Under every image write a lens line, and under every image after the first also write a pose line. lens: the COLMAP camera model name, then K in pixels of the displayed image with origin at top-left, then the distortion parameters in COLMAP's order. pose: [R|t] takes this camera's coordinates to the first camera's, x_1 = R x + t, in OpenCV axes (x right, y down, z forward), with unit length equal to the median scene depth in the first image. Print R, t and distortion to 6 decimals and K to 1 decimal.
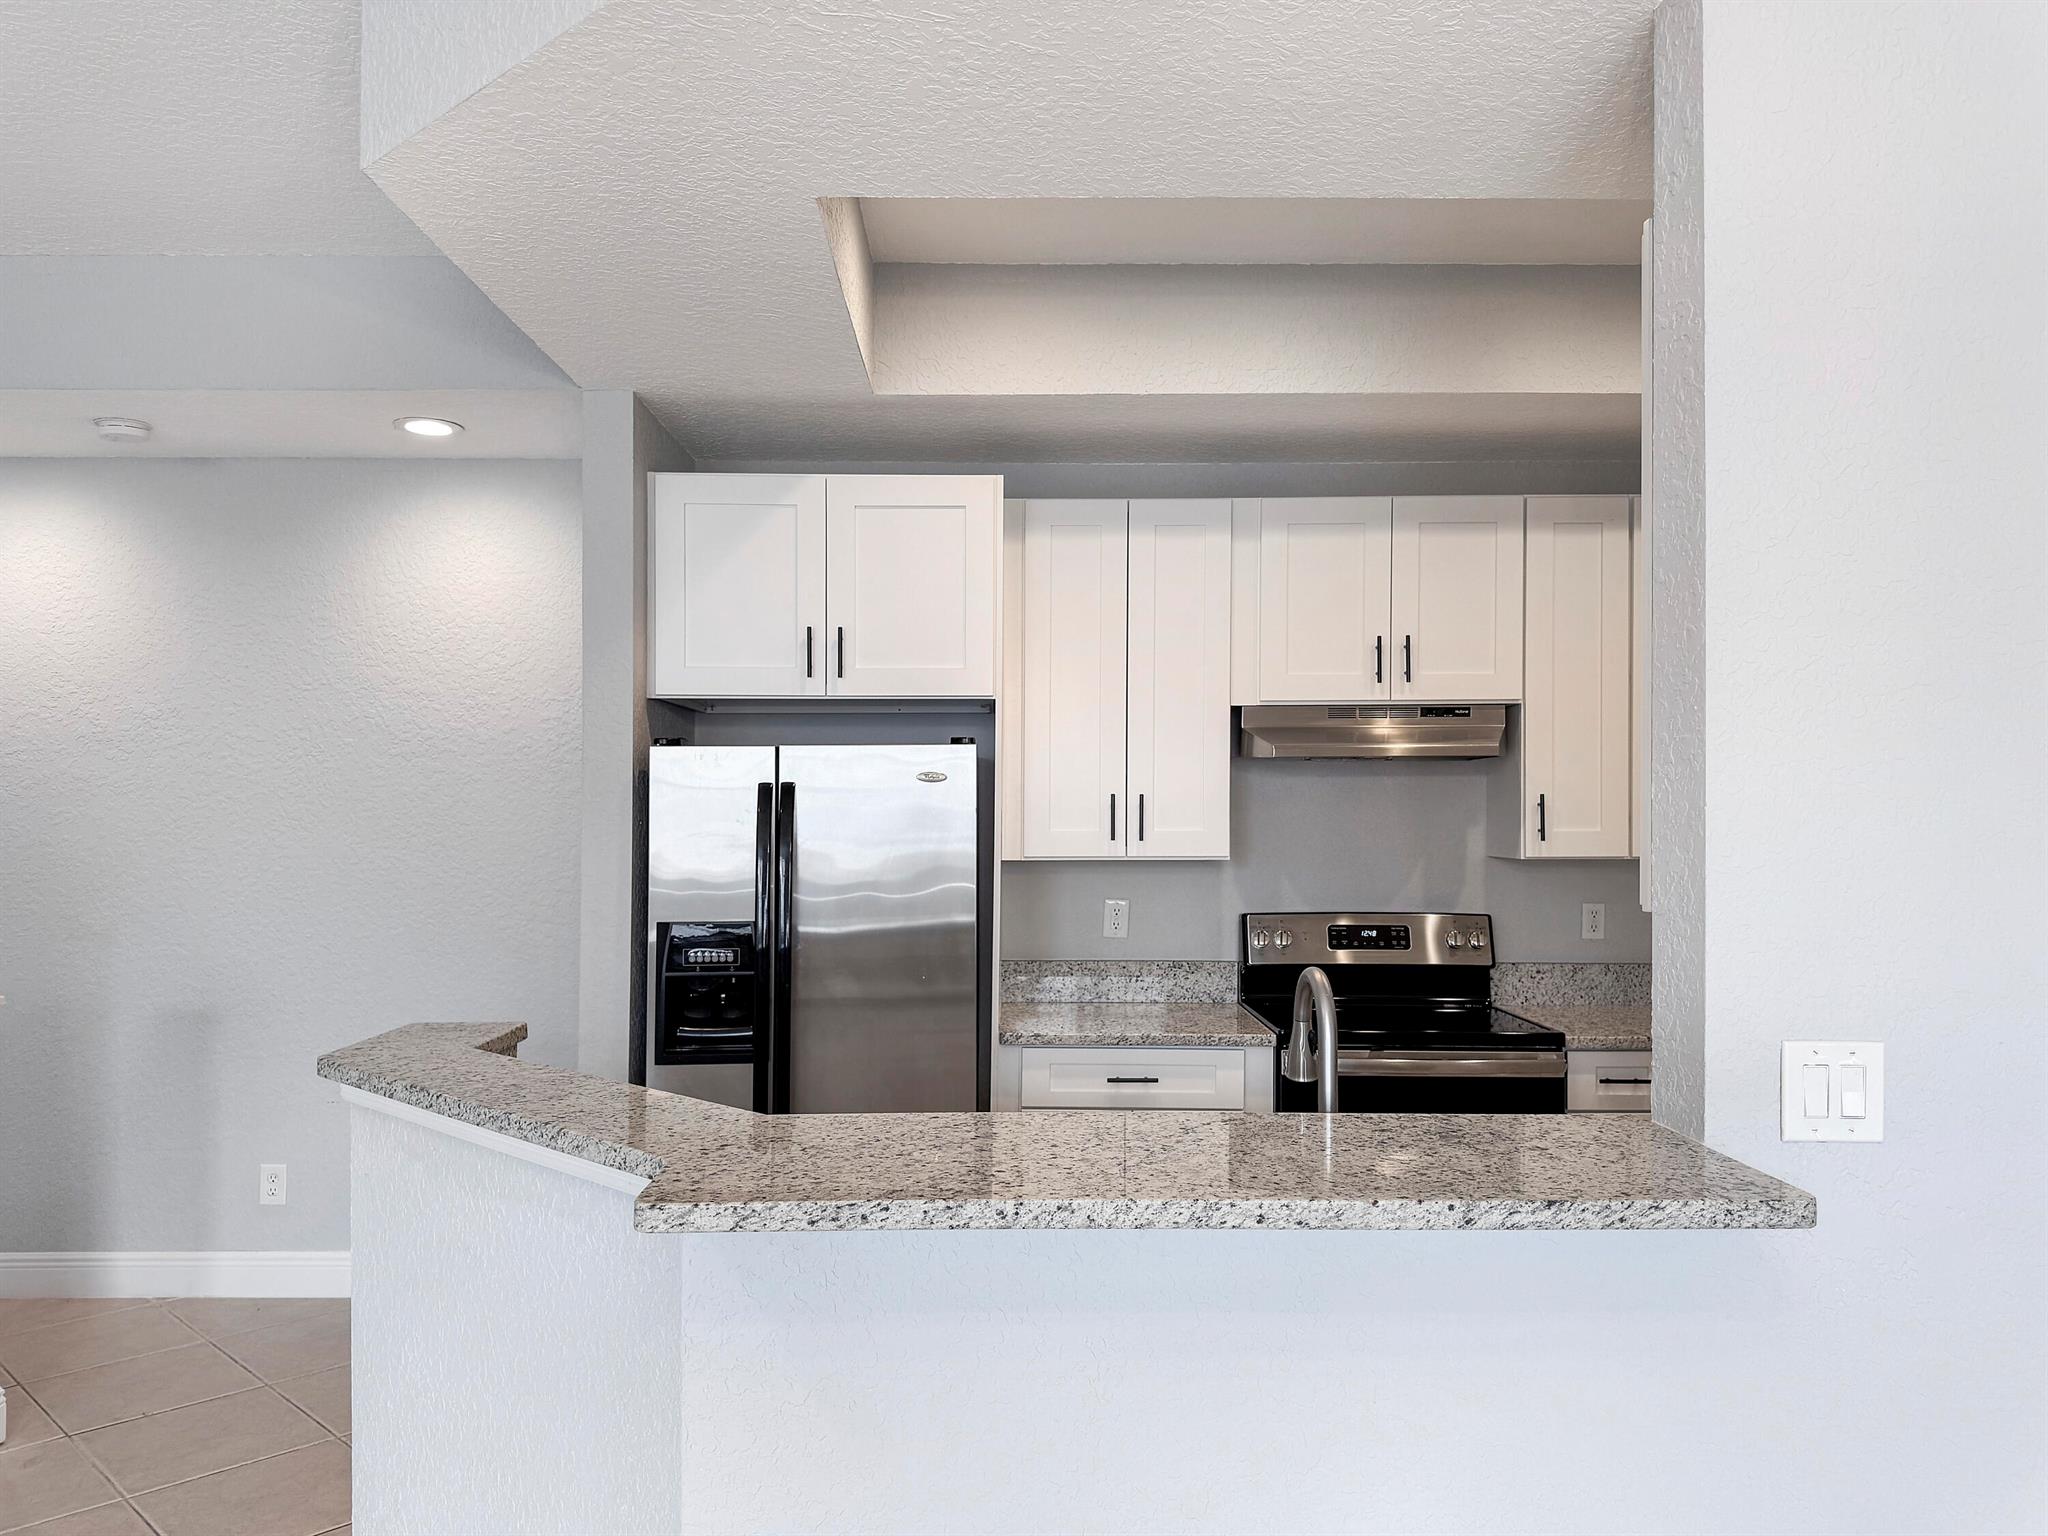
lens RADIAL K [[1474.3, 0, 1024.0], [0, 1474.3, 768.0], [0, 0, 1]] dist [0.103405, -0.002516]
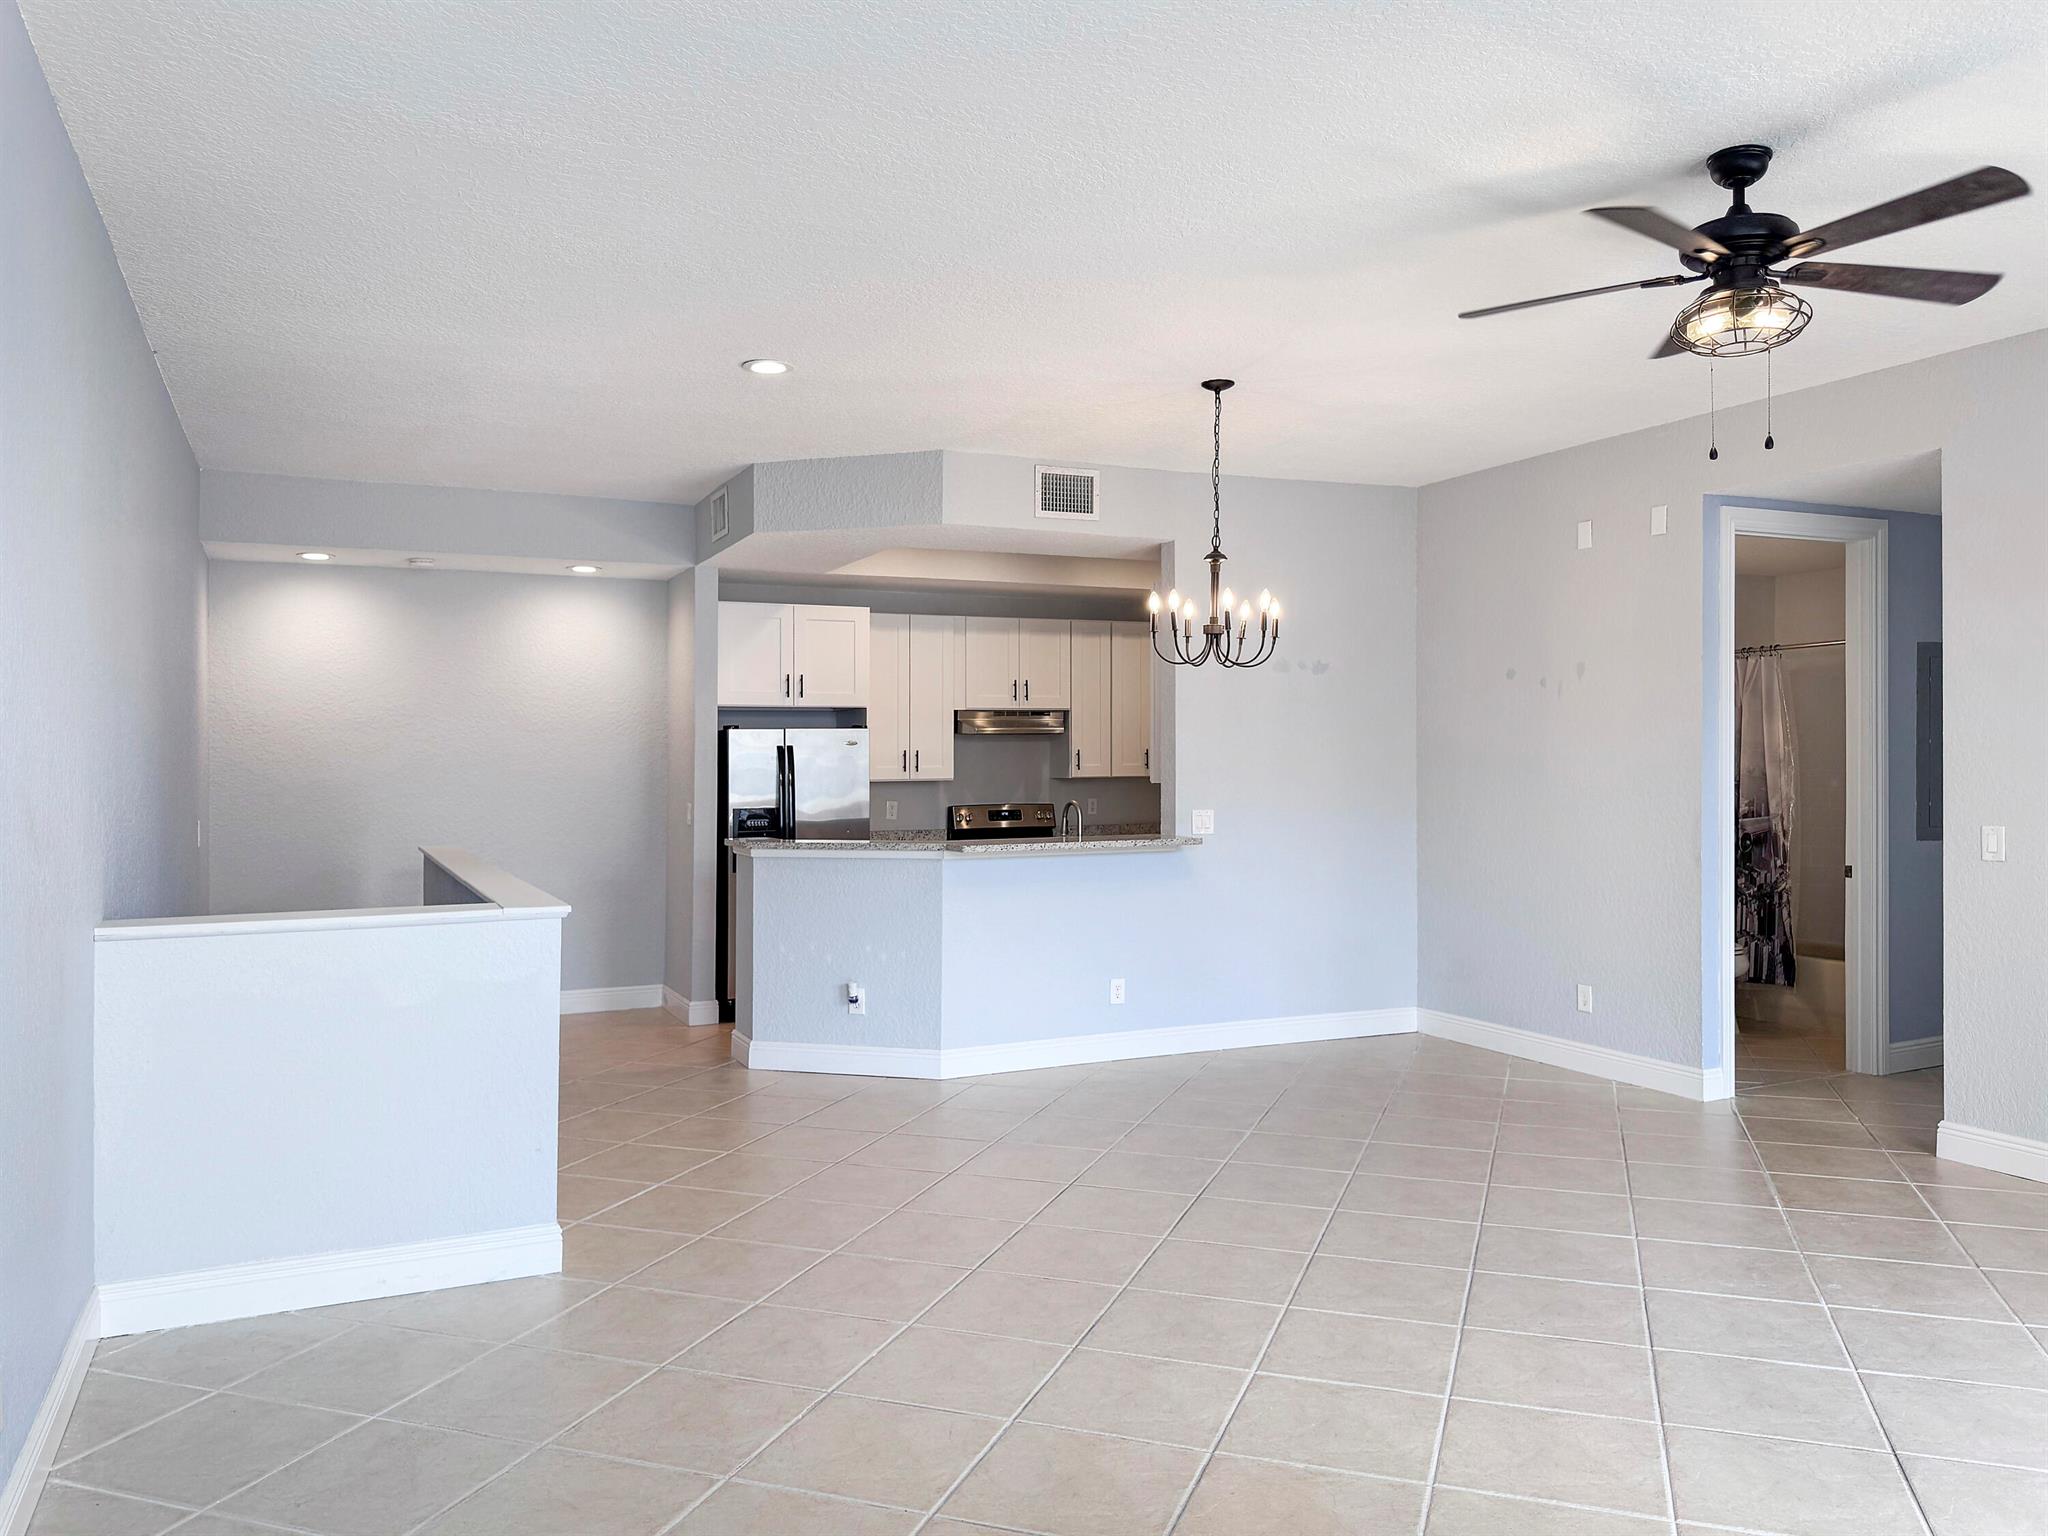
lens RADIAL K [[1483.2, 0, 1080.6], [0, 1483.2, 714.6], [0, 0, 1]] dist [0.002530, -0.007561]
pose [[0.895661, 0.007434, 0.444674, -0.682404], [-0.003163, 0.999941, -0.010346, -0.013565], [-0.444725, 0.007860, 0.895633, -1.075394]]
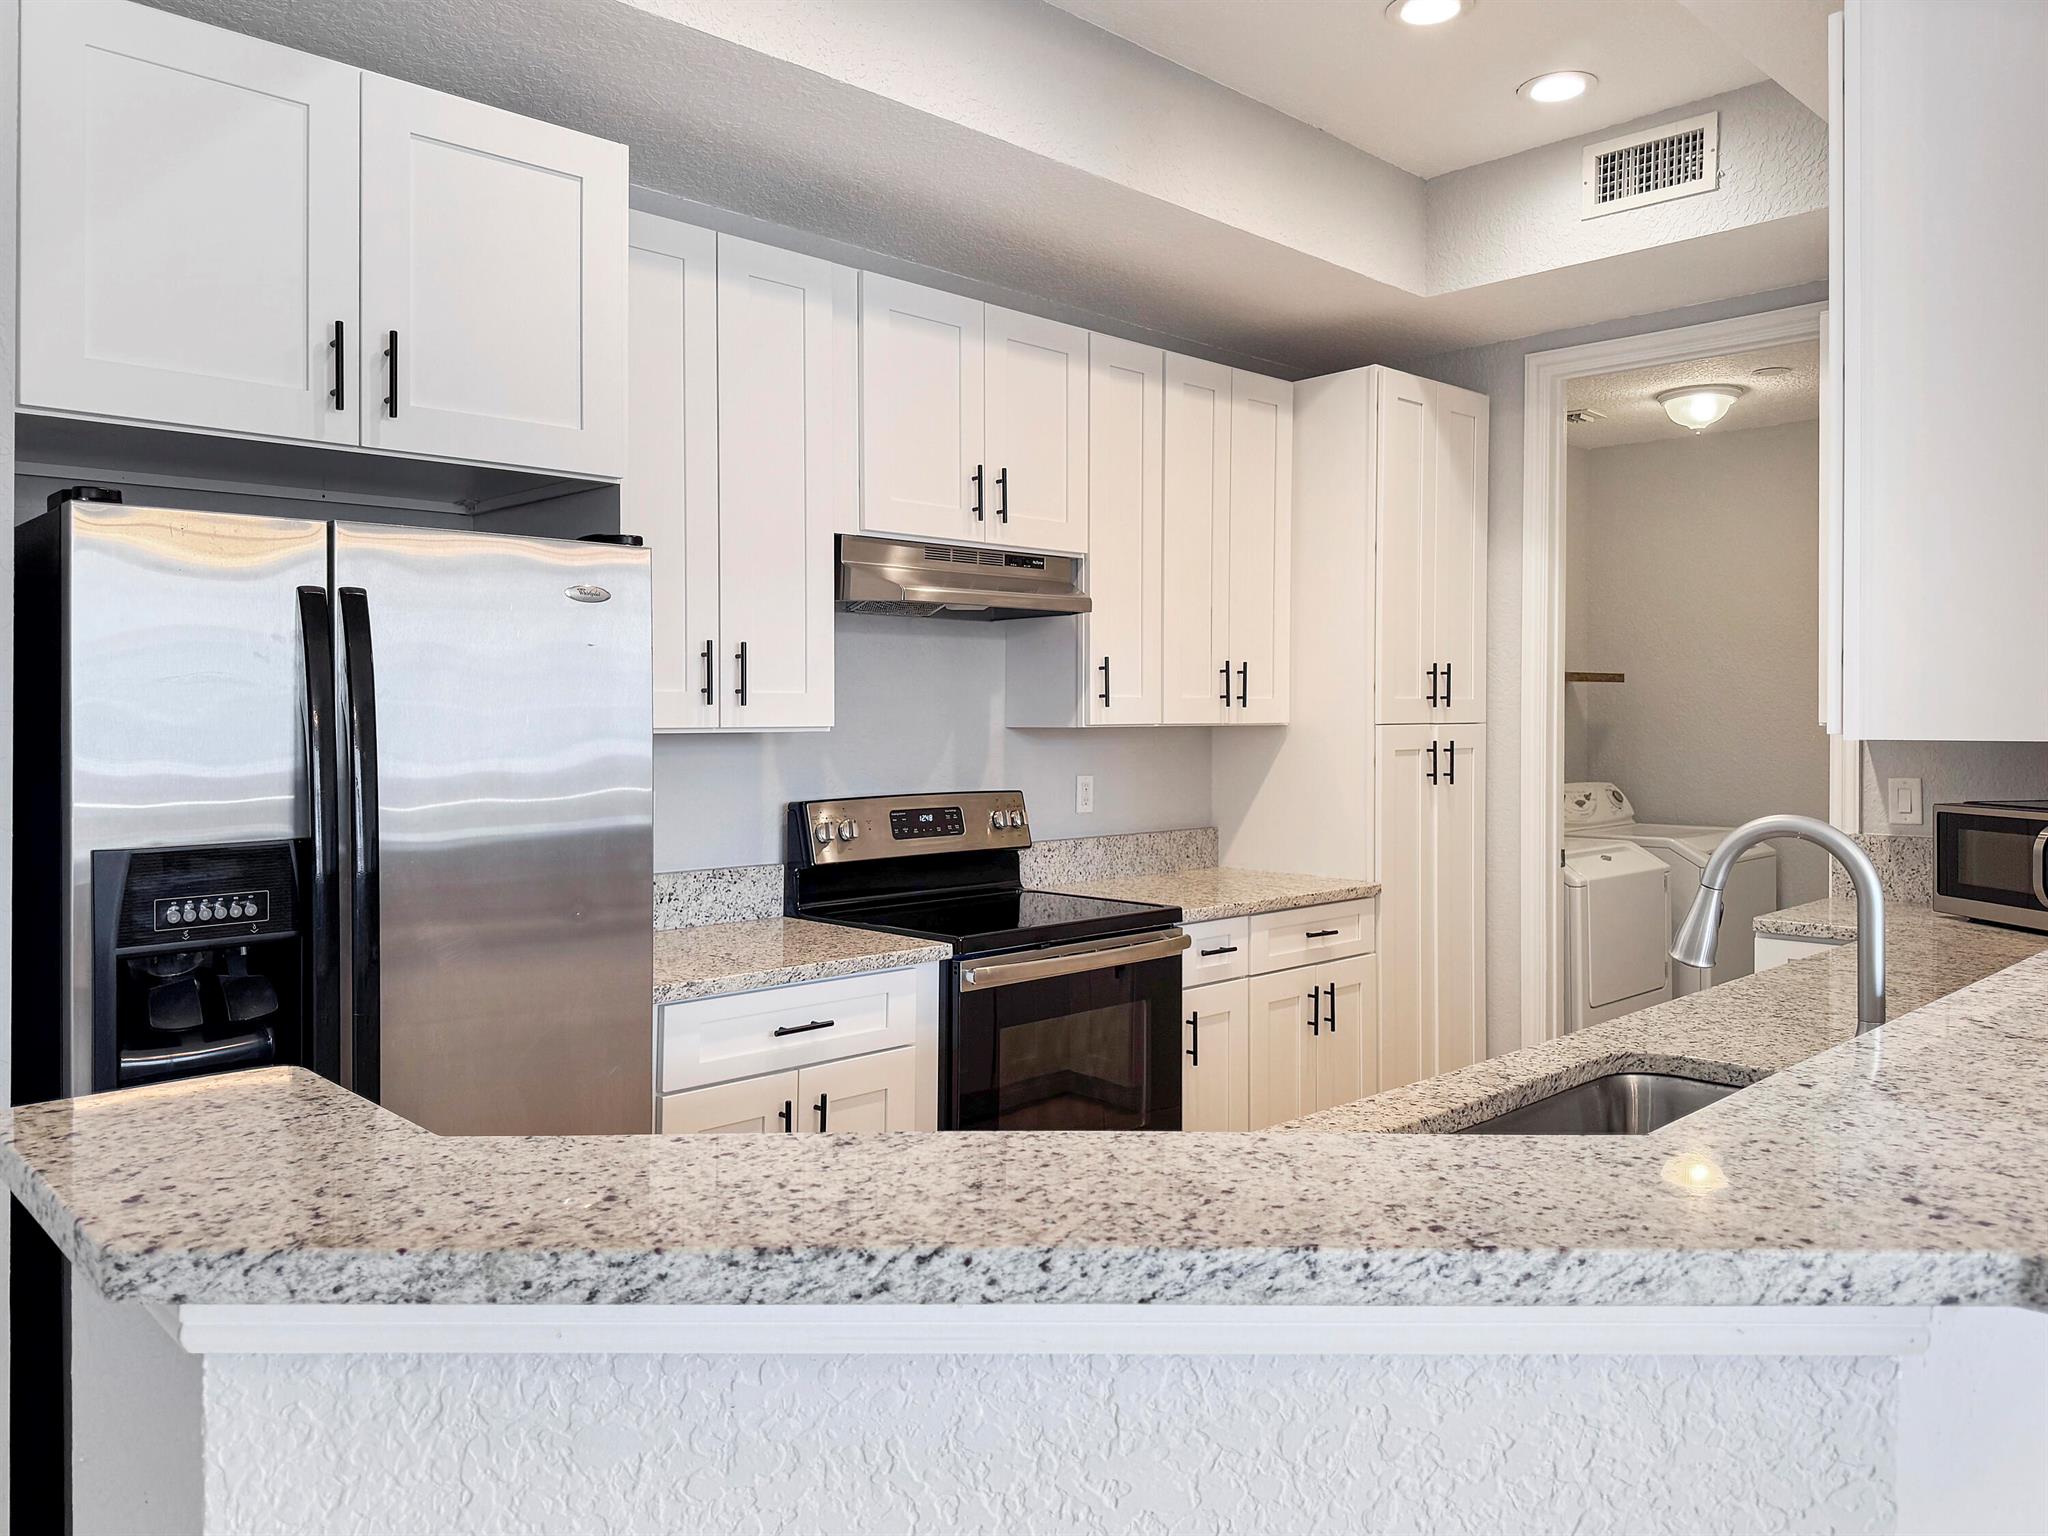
lens RADIAL K [[1483.2, 0, 1080.6], [0, 1483.2, 714.6], [0, 0, 1]] dist [0.002530, -0.007561]
pose [[0.704721, 0.000077, 0.709484, -0.325901], [-0.017763, 0.999688, 0.017536, 0.038146], [-0.709262, -0.024961, 0.704503, 0.364498]]
